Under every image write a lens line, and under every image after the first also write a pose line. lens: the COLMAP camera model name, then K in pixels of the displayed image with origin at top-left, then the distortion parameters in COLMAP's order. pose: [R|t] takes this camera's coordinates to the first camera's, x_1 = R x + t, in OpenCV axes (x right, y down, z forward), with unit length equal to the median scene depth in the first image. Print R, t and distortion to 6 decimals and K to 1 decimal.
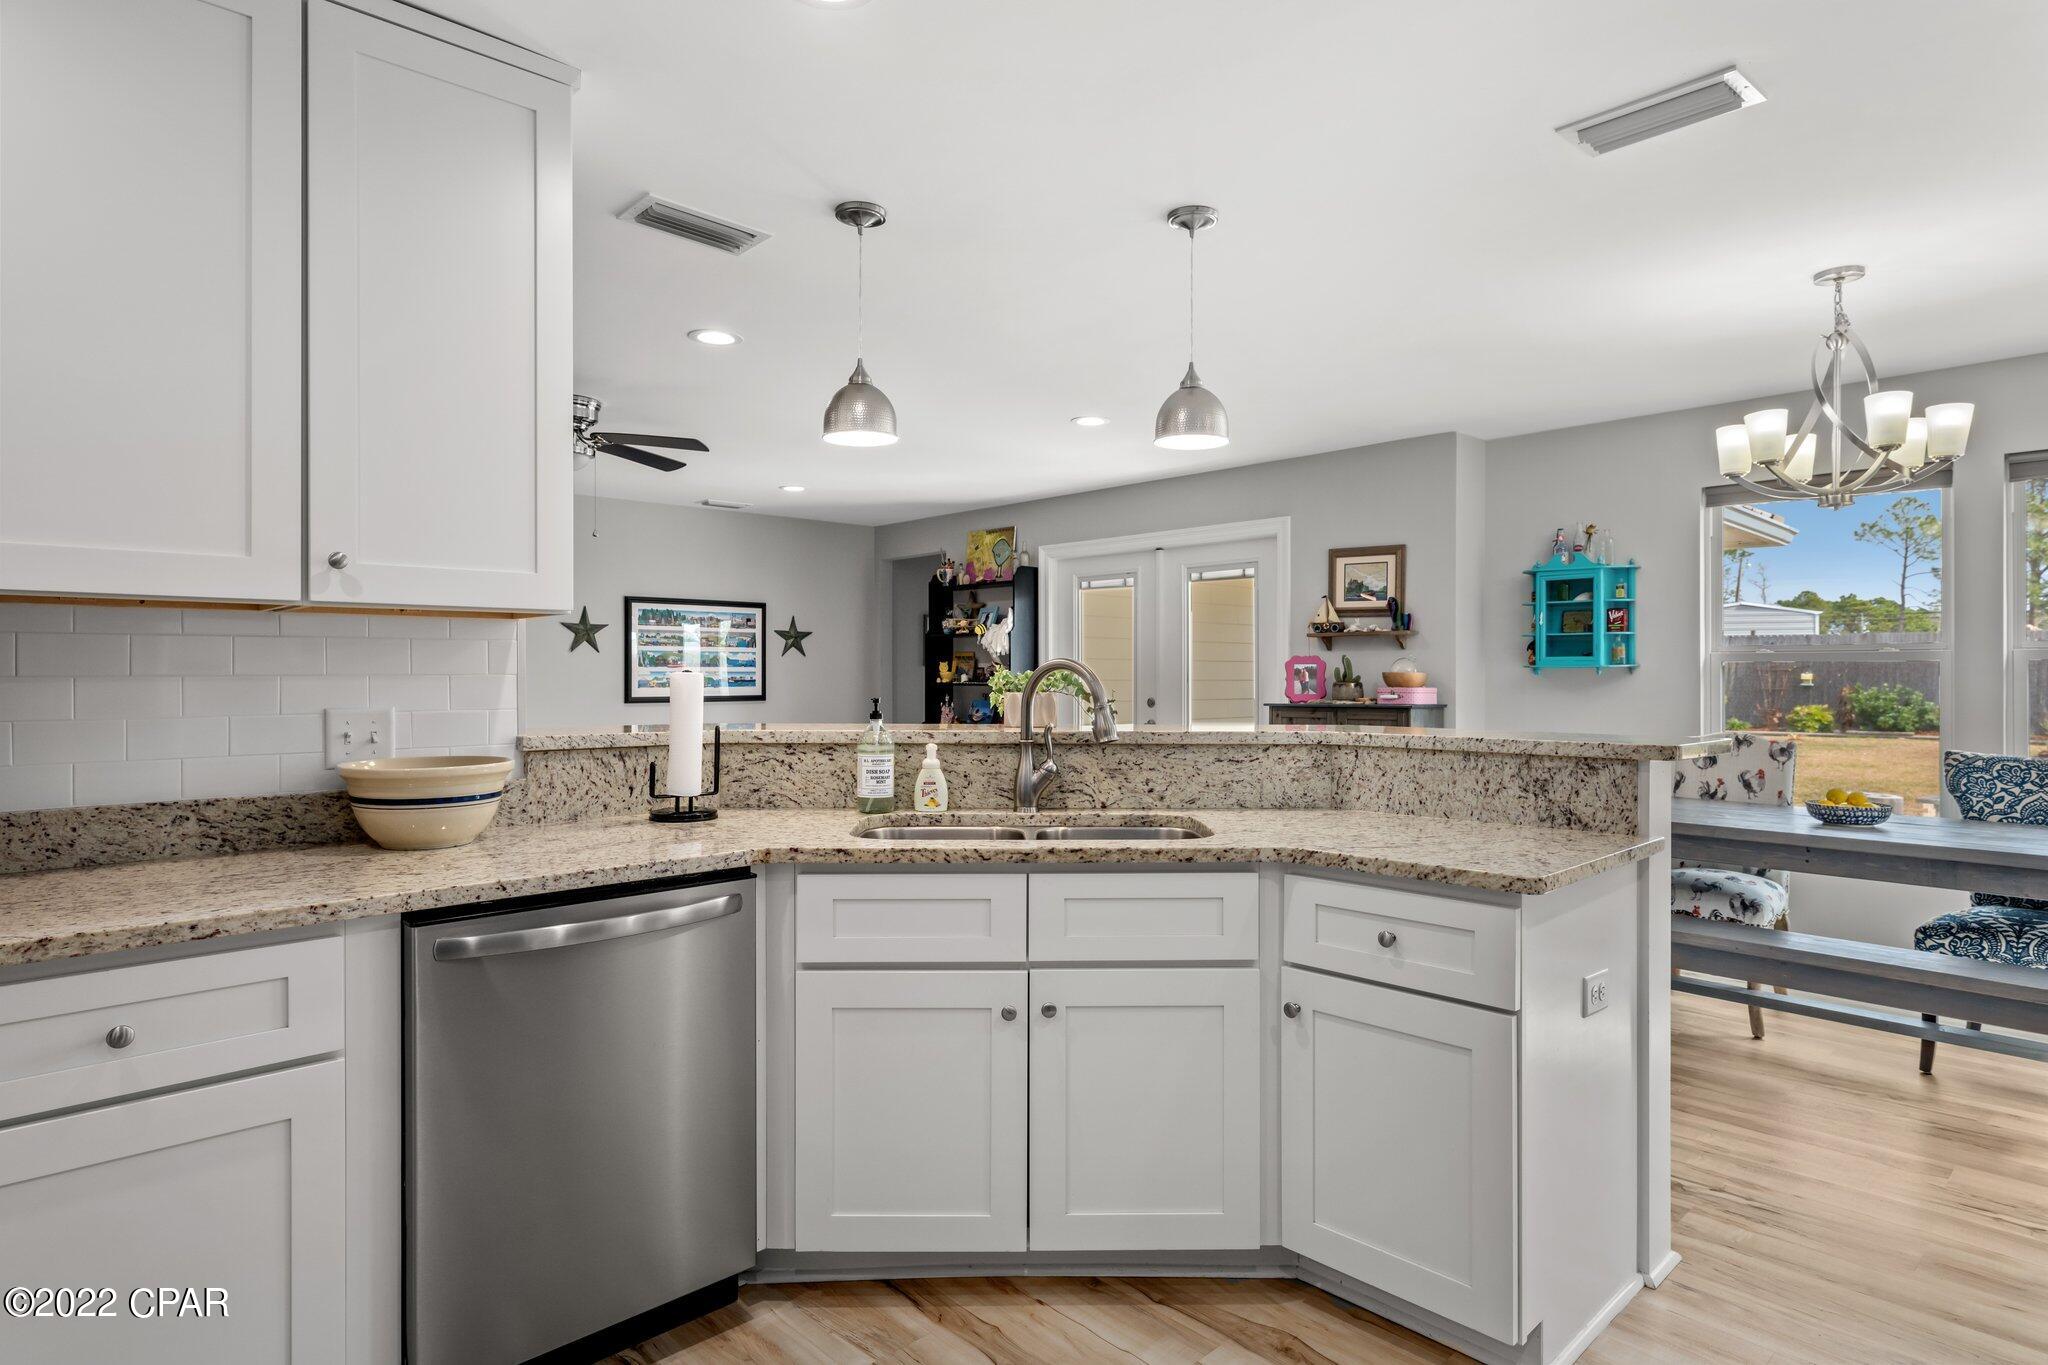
lens RADIAL K [[1124.9, 0, 1018.1], [0, 1124.9, 674.8], [0, 0, 1]] dist [0.003683, 0.001293]
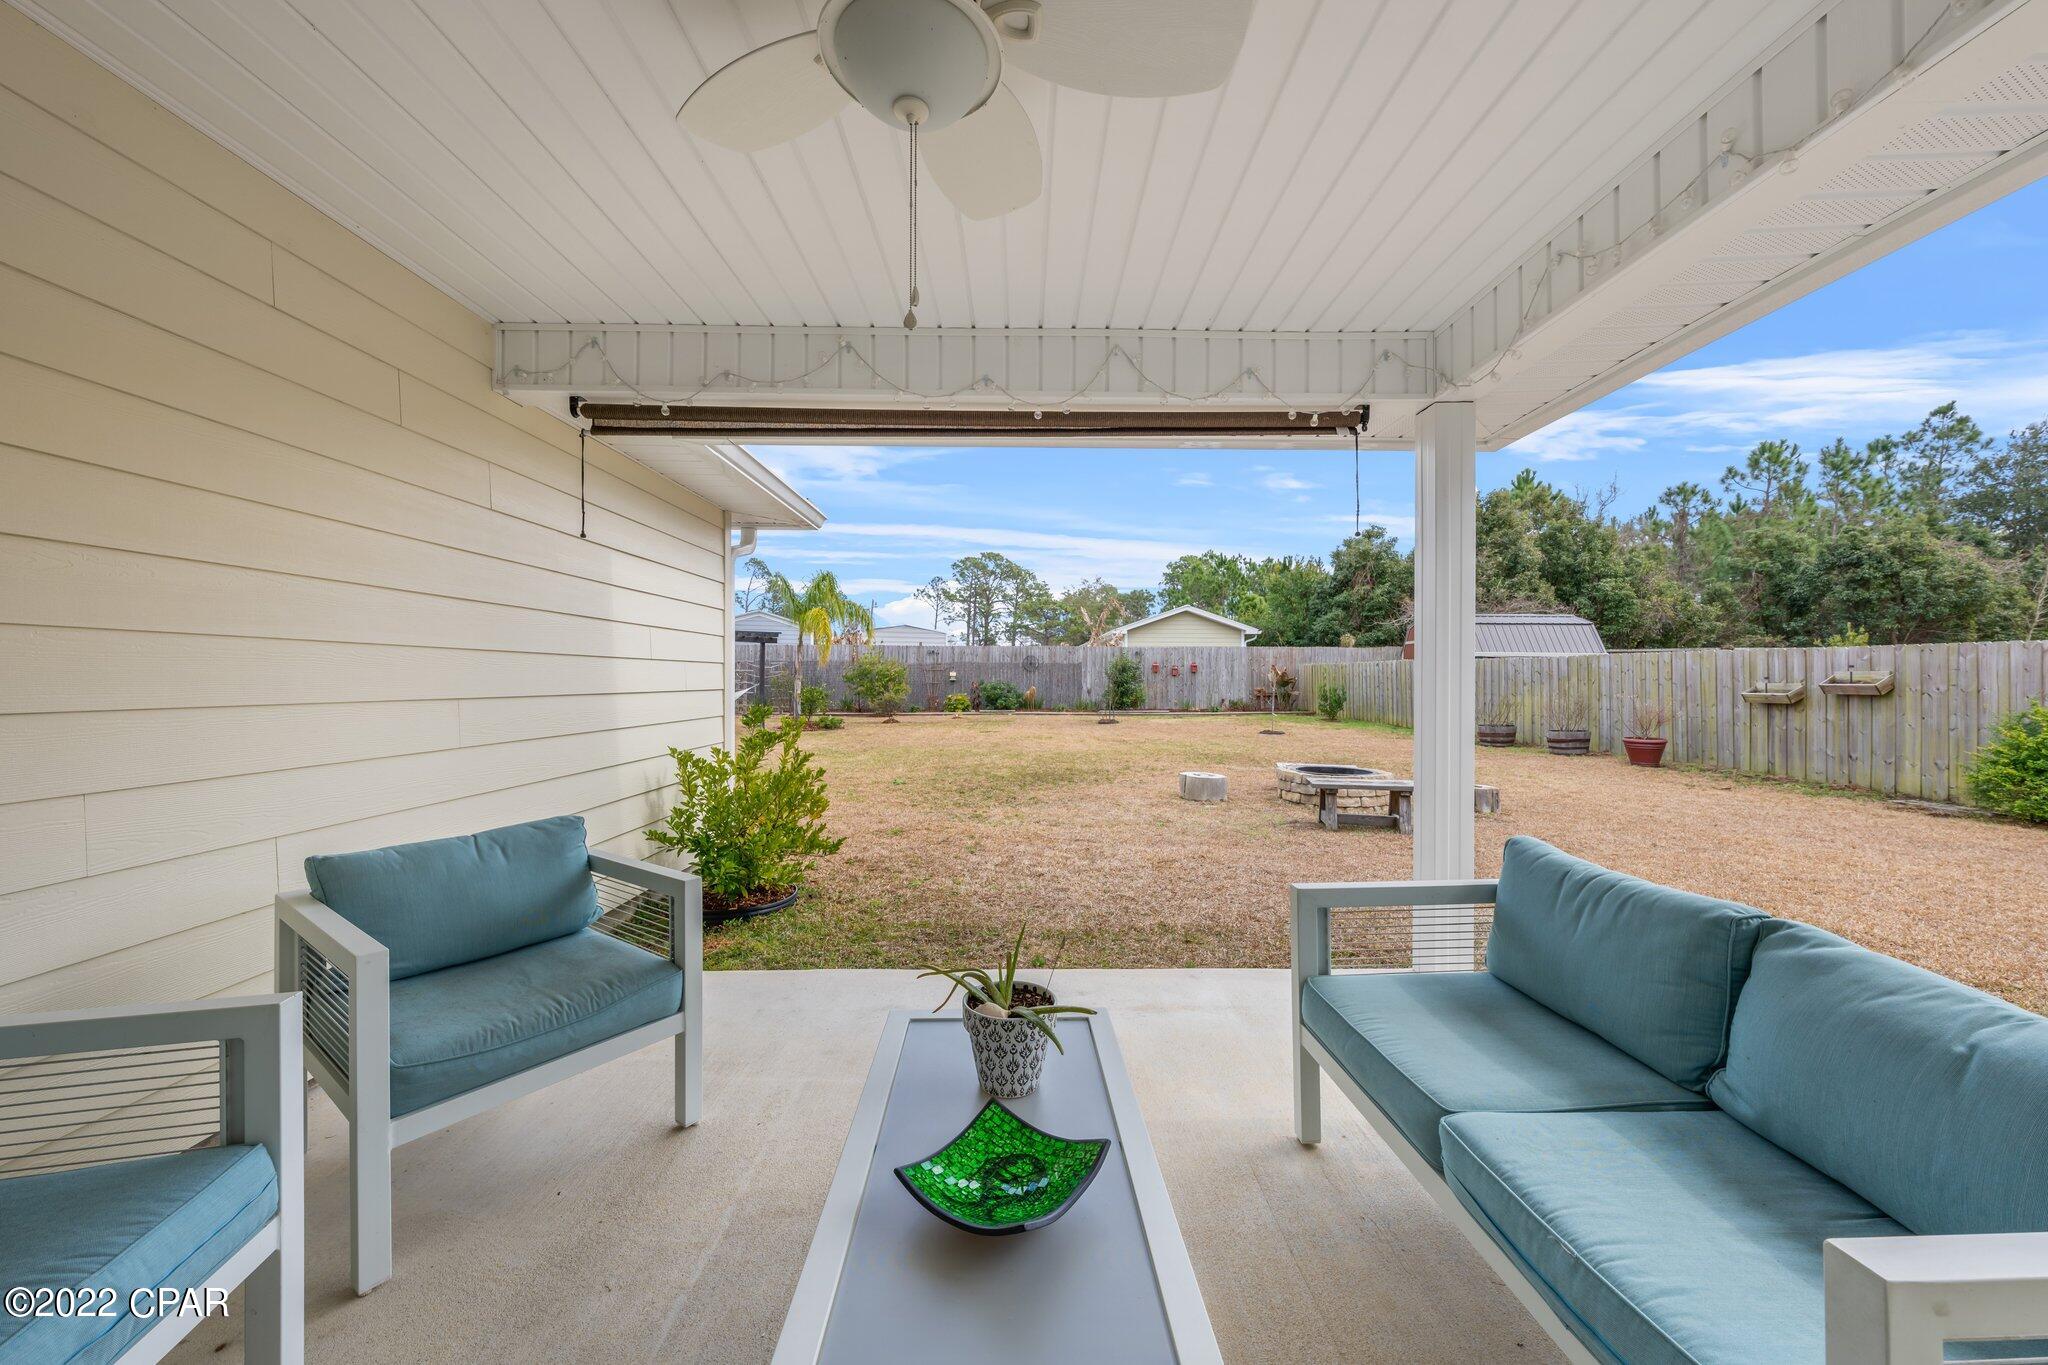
lens RADIAL K [[735.2, 0, 1035.5], [0, 735.2, 680.1], [0, 0, 1]] dist [-0.006296, -0.000056]
pose [[0.666565, -0.002975, 0.745441, 0.467540], [-0.000098, 0.999992, 0.004079, 0.049894], [-0.745447, -0.002792, 0.666559, 2.558297]]
